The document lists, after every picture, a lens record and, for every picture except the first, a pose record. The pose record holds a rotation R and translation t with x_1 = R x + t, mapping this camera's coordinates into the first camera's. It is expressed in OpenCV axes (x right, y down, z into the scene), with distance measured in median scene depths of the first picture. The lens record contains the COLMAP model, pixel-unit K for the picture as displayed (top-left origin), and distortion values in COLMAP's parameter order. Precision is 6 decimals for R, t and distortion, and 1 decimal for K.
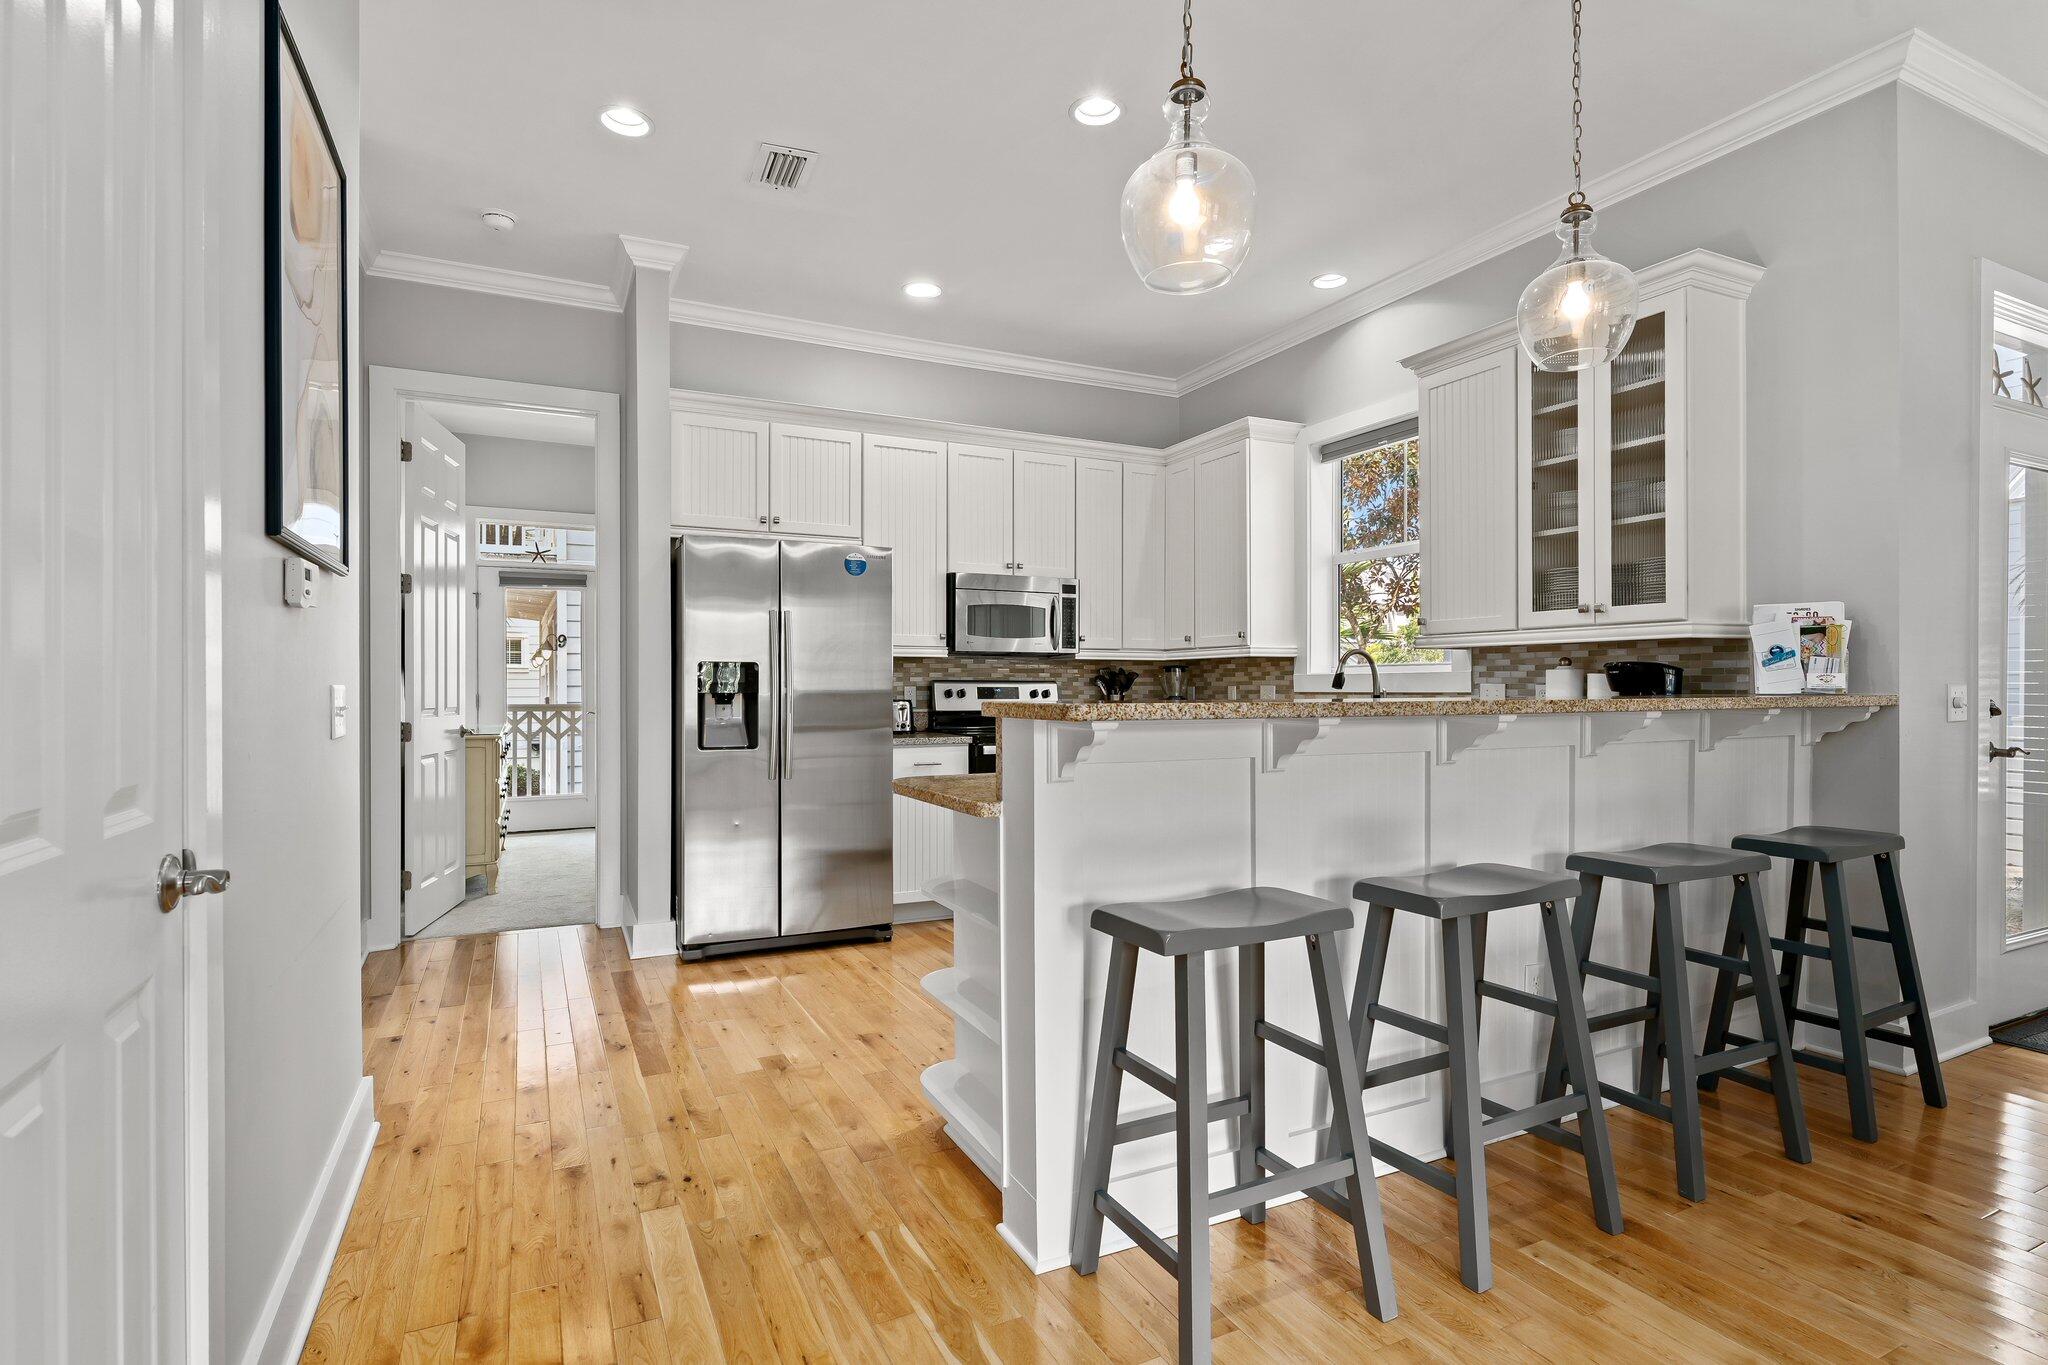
lens RADIAL K [[1004.0, 0, 1018.3], [0, 1004.0, 686.3], [0, 0, 1]] dist [-0.000548, -0.001937]
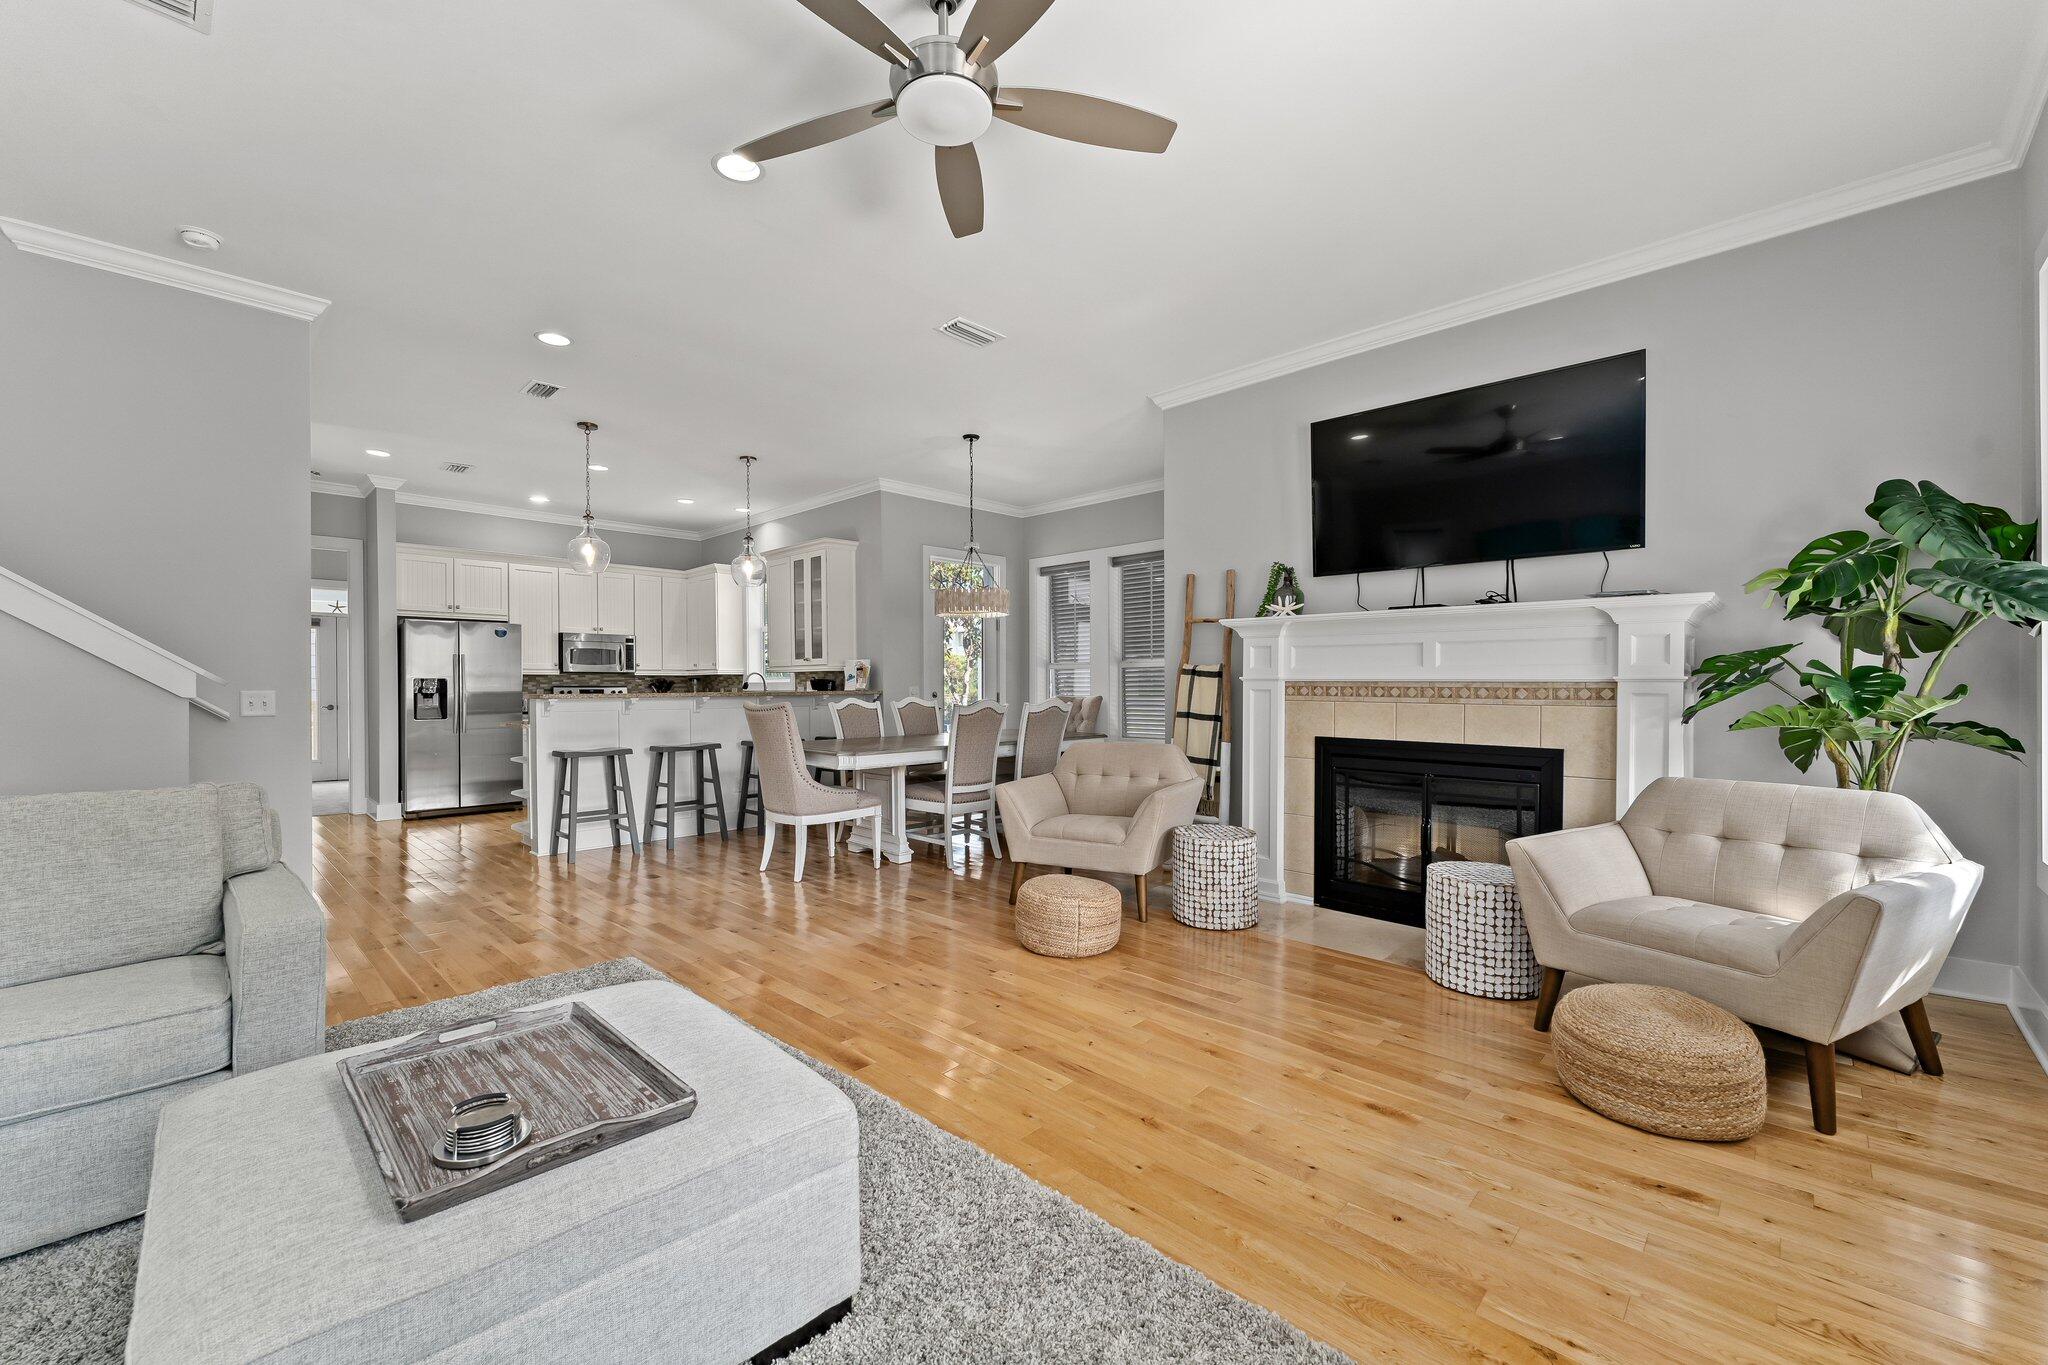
lens RADIAL K [[823.6, 0, 1014.1], [0, 823.6, 691.5], [0, 0, 1]] dist [-0.001514, -0.000158]
pose [[0.942734, -0.005143, 0.333507, 0.261709], [0.003794, 0.999982, 0.004698, 0.000726], [-0.333525, -0.003164, 0.942736, -0.937483]]
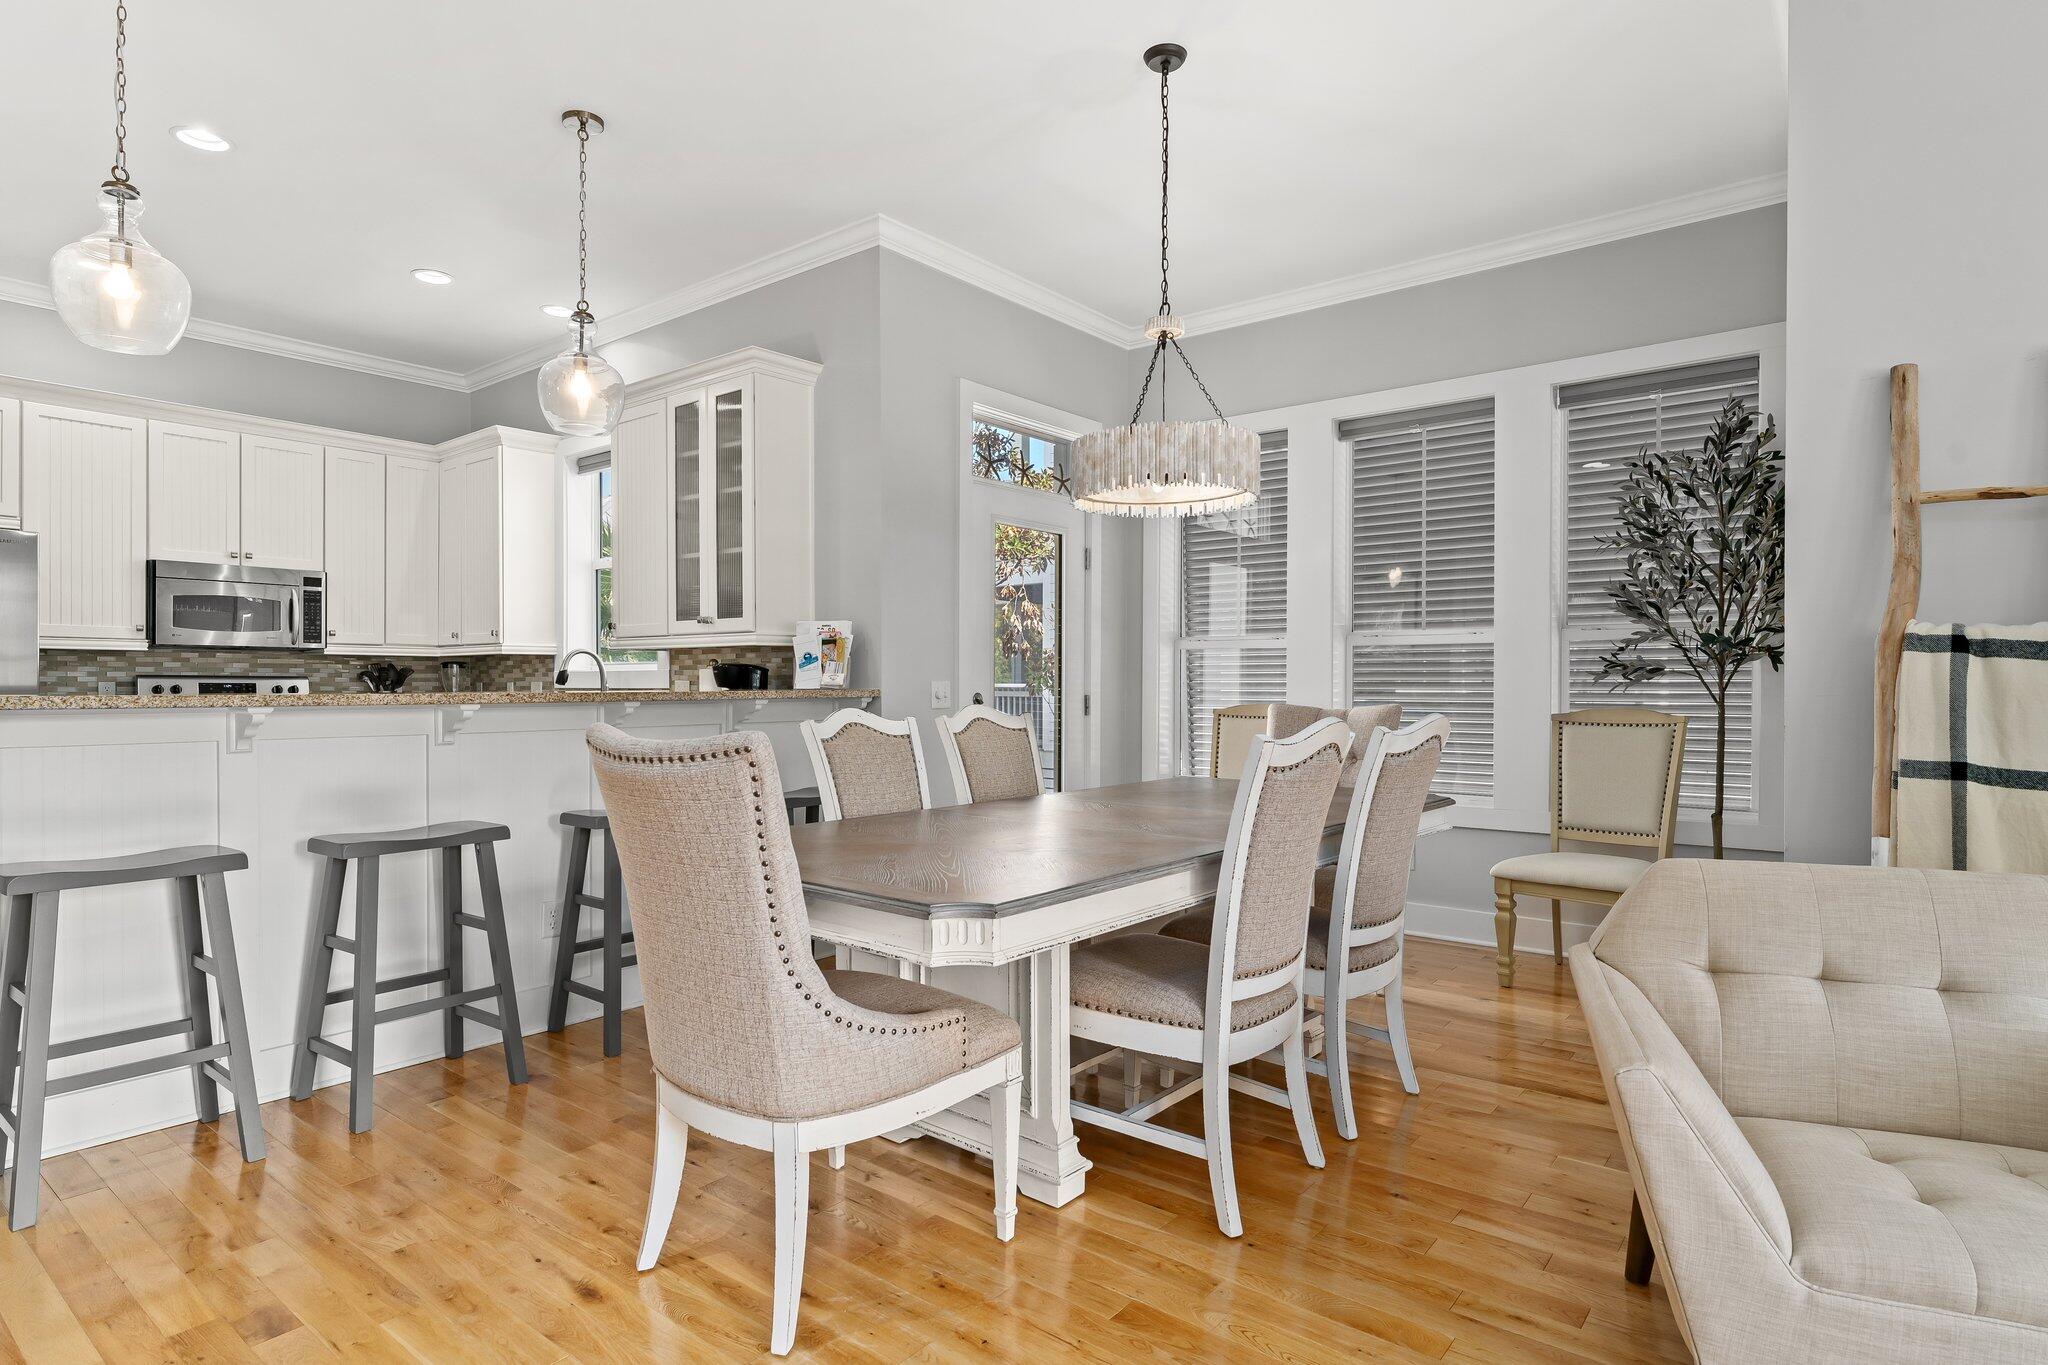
lens RADIAL K [[1090.6, 0, 1008.5], [0, 1090.6, 676.2], [0, 0, 1]] dist [0.006929, -0.005073]
pose [[0.909149, 0.004289, 0.416449, 0.257377], [-0.001800, 0.999978, -0.006368, -0.000254], [-0.416468, 0.005040, 0.909137, -0.276694]]
